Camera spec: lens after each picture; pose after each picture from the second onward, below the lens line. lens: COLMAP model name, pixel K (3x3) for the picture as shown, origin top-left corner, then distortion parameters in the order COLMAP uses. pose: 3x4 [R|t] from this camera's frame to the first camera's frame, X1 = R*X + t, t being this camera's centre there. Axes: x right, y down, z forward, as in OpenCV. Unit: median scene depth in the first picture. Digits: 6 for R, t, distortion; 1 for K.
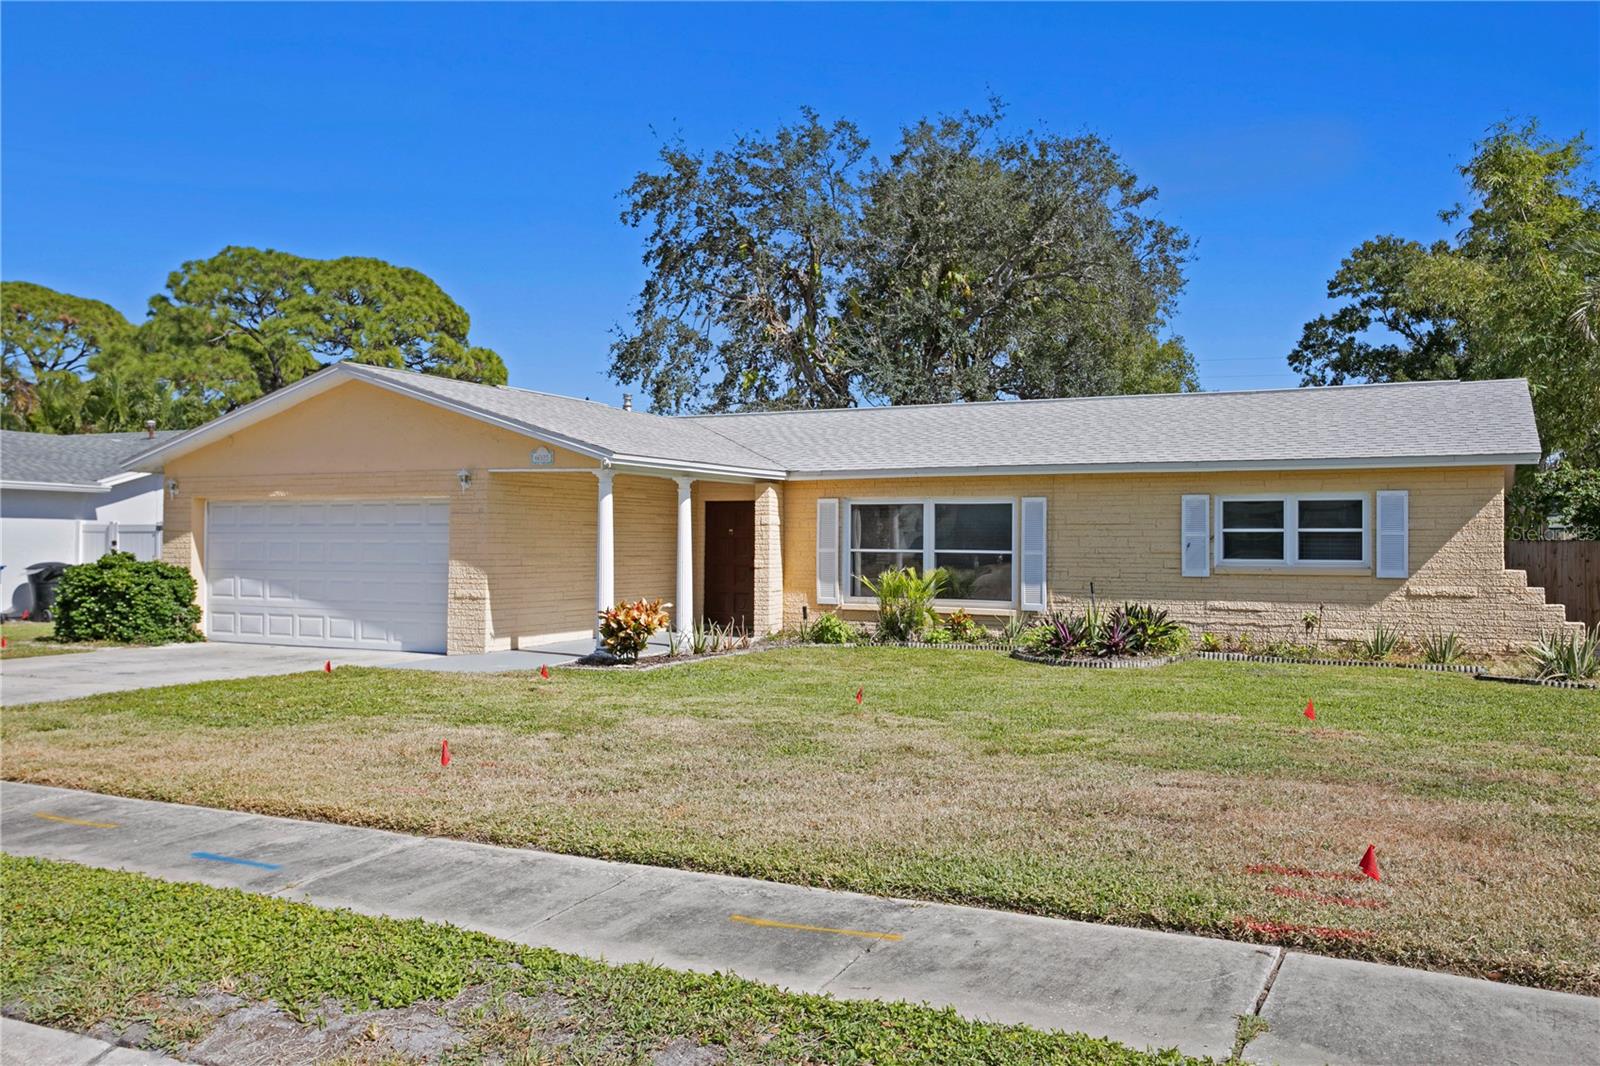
lens RADIAL K [[1353.4, 0, 800.0], [0, 1353.4, 533.0], [0, 0, 1]] dist [0.002586, 0.003165]
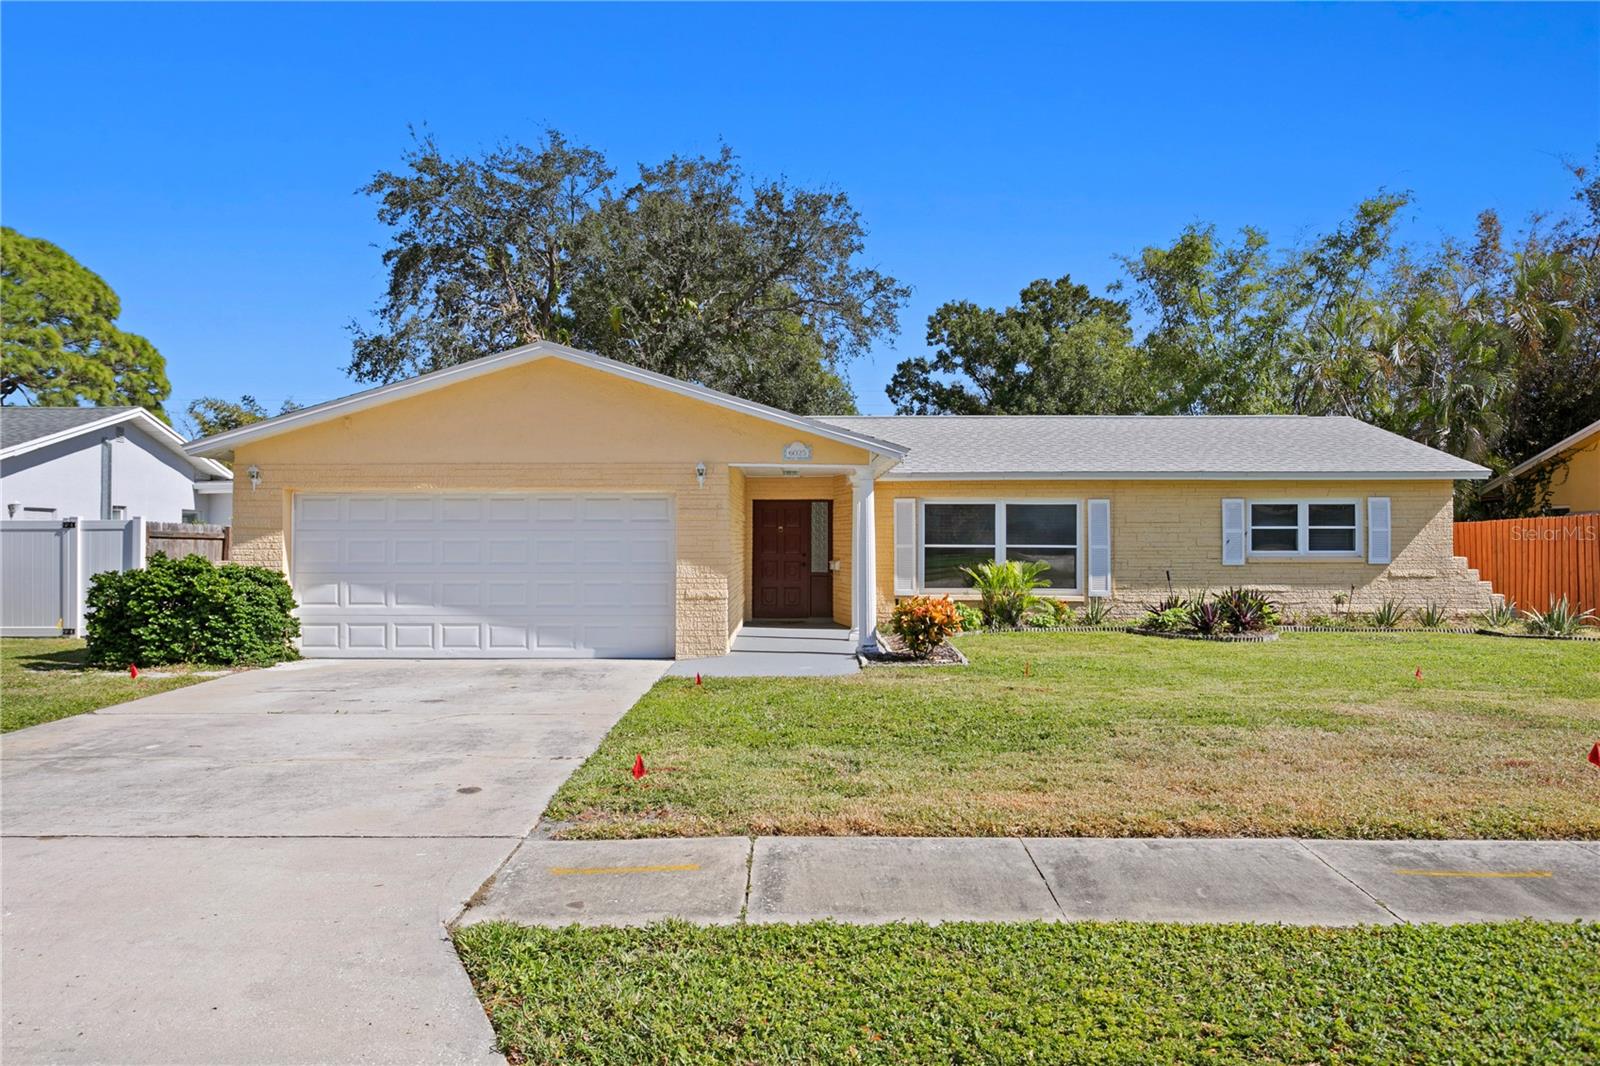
lens RADIAL K [[1151.3, 0, 800.0], [0, 1151.3, 533.0], [0, 0, 1]] dist [0.001747, 0.008719]
pose [[0.894437, -0.001587, 0.447191, -0.503753], [0.001271, 0.999999, 0.001007, 0.001347], [-0.447192, -0.000332, 0.894438, 0.227857]]
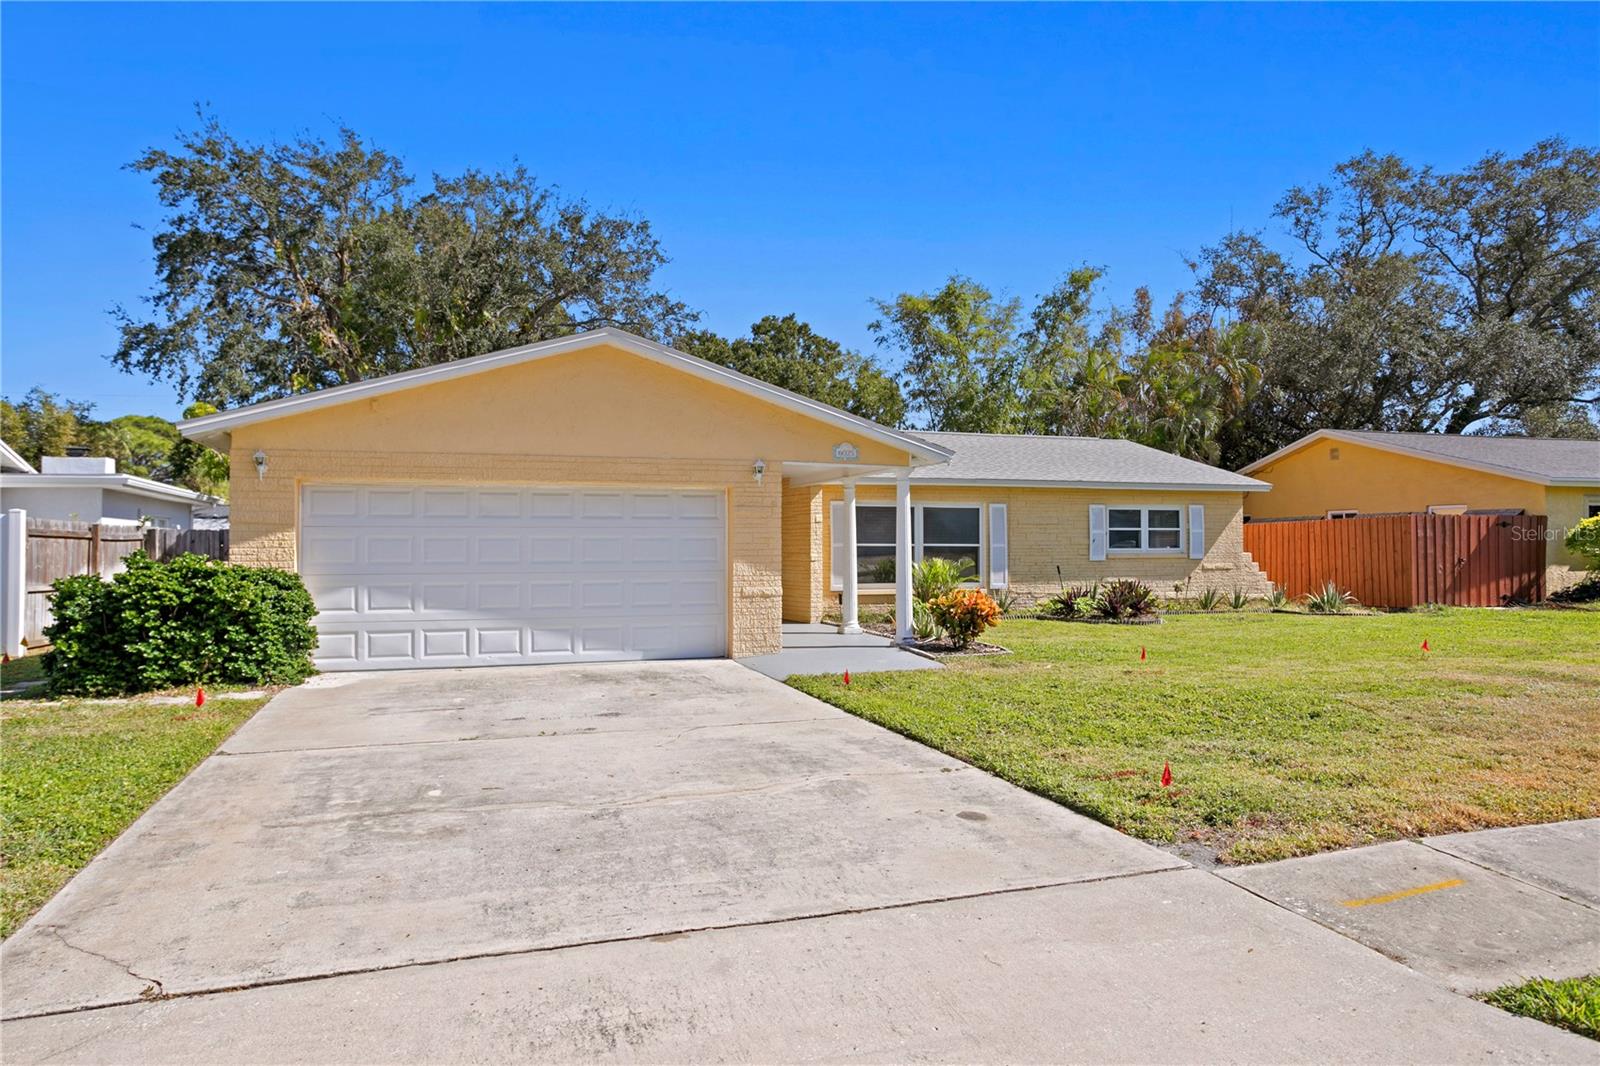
lens RADIAL K [[1003.6, 0, 800.0], [0, 1003.6, 533.0], [0, 0, 1]] dist [-0.033730, 0.044306]
pose [[0.700615, 0.002432, 0.713536, -0.670887], [0.000633, 0.999992, -0.004030, 0.006273], [-0.713540, 0.003275, 0.700607, 0.449257]]
